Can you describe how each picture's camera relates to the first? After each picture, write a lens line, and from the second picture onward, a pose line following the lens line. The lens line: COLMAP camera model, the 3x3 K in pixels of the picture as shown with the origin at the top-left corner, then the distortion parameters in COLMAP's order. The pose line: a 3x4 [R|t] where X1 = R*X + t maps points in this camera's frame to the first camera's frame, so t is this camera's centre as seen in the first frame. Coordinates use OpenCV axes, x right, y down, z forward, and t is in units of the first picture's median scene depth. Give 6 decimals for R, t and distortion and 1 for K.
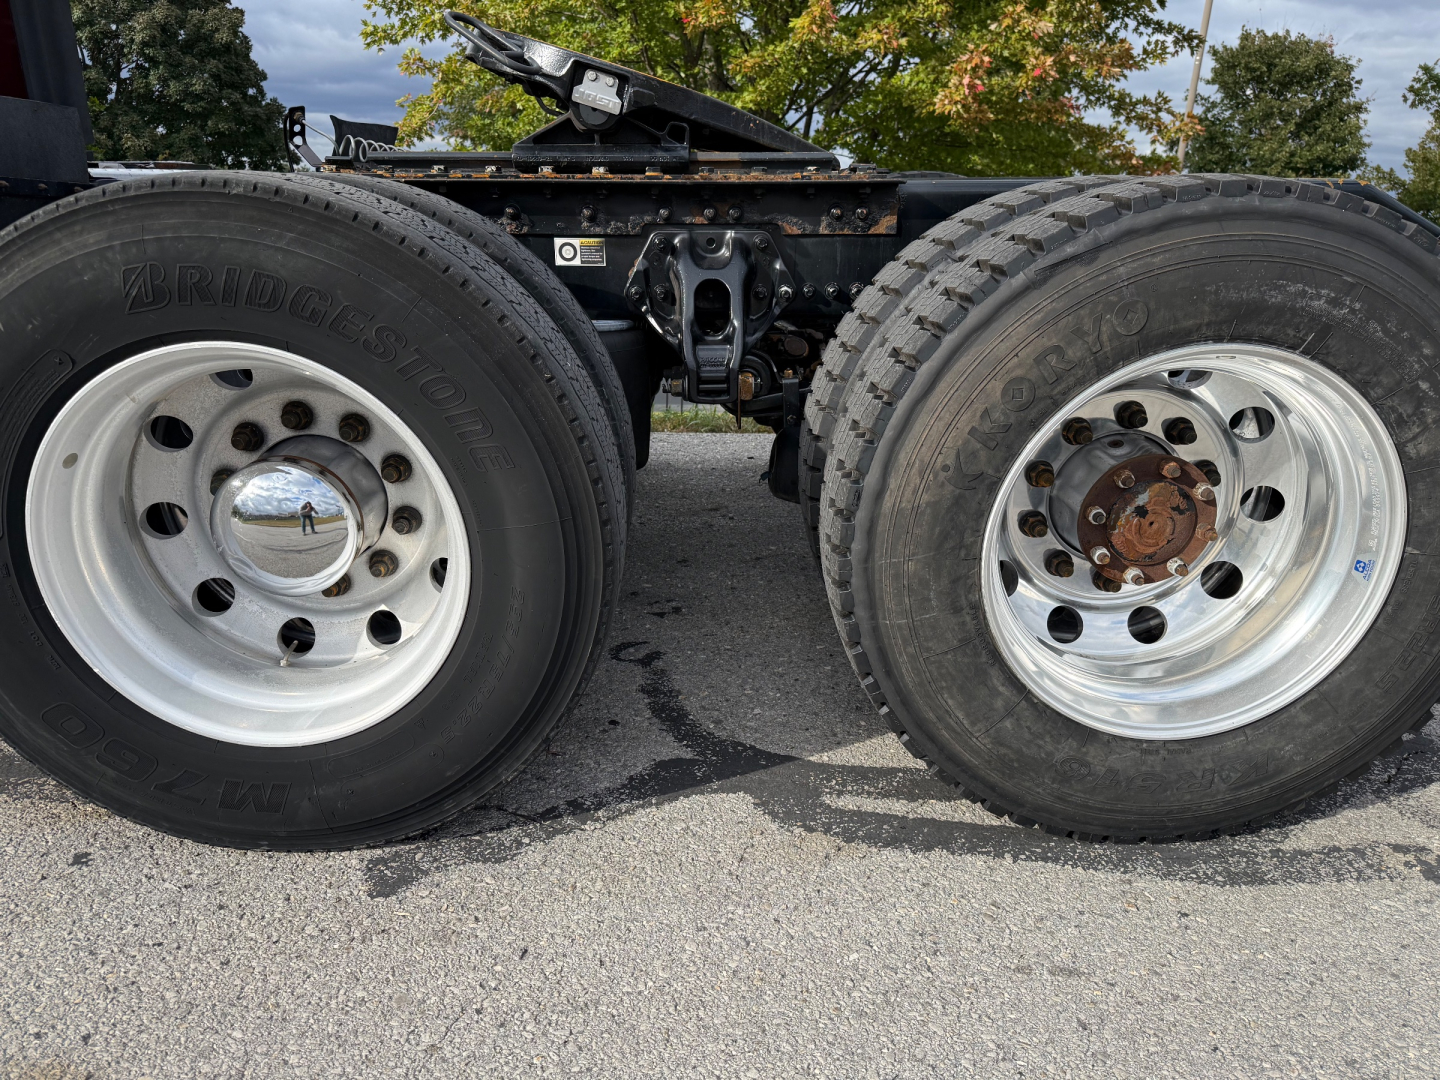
lens RADIAL K [[1037.9, 0, 705.6], [0, 1037.9, 546.4], [0, 0, 1]] dist [0.023591, -0.022033]
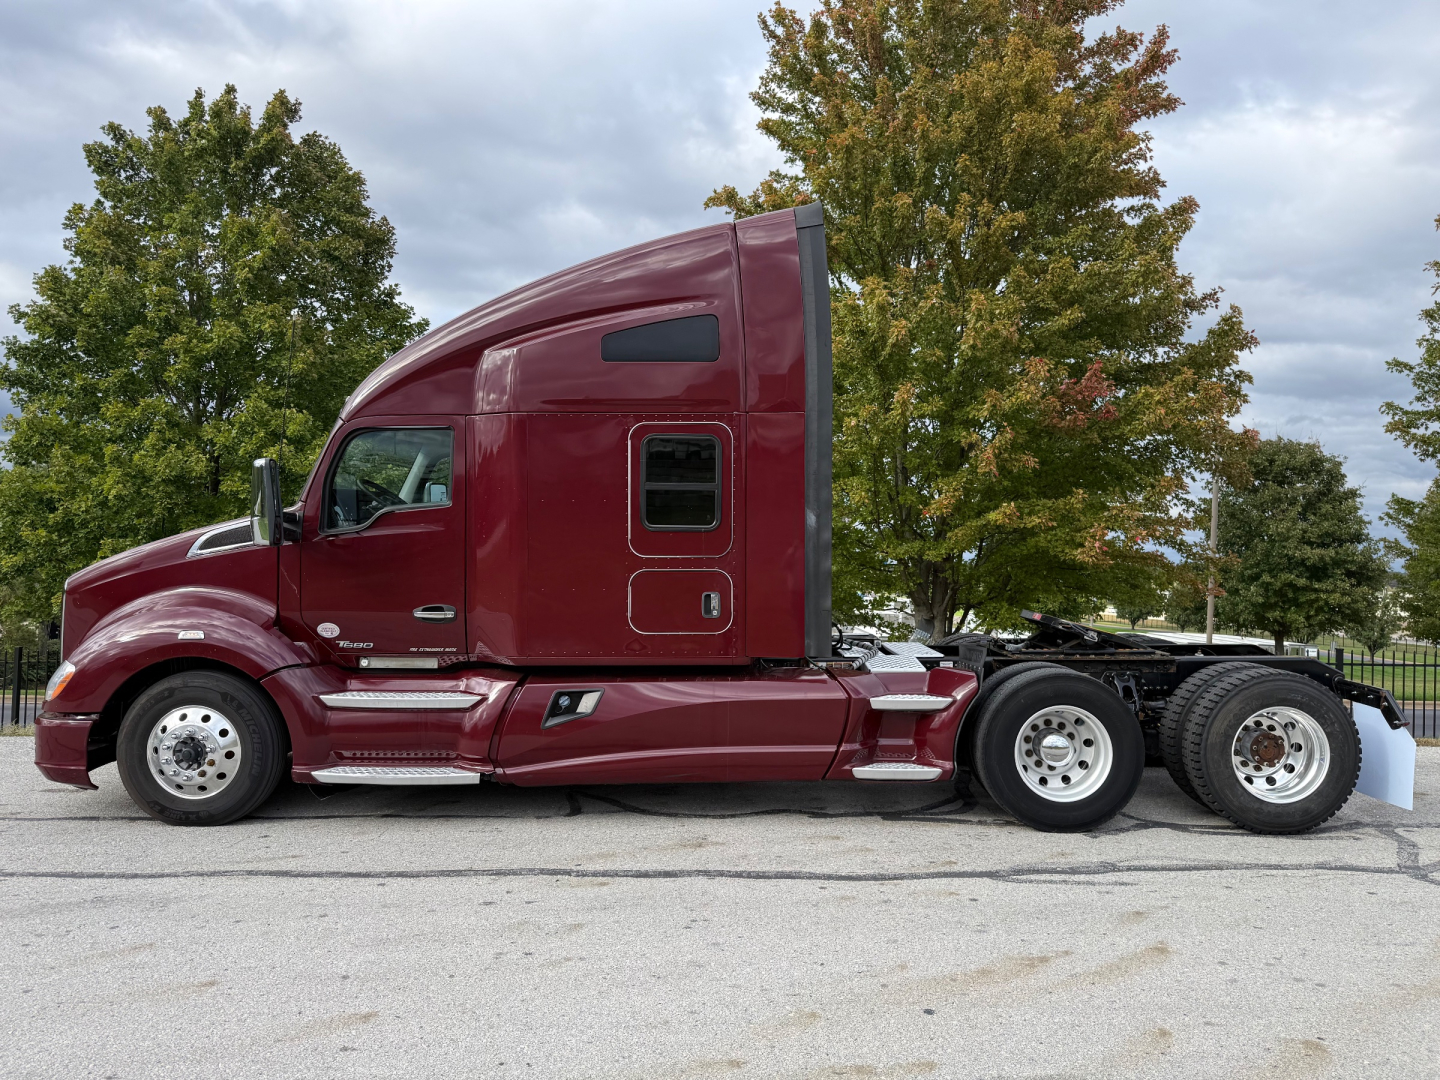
lens RADIAL K [[1037.9, 0, 696.4], [0, 1037.9, 538.1], [0, 0, 1]] dist [0.023591, -0.022033]
pose [[0.999033, -0.001928, -0.043929, -1.521030], [-0.012536, 0.945087, -0.326577, 0.519057], [0.042146, 0.326812, 0.944149, -3.007076]]
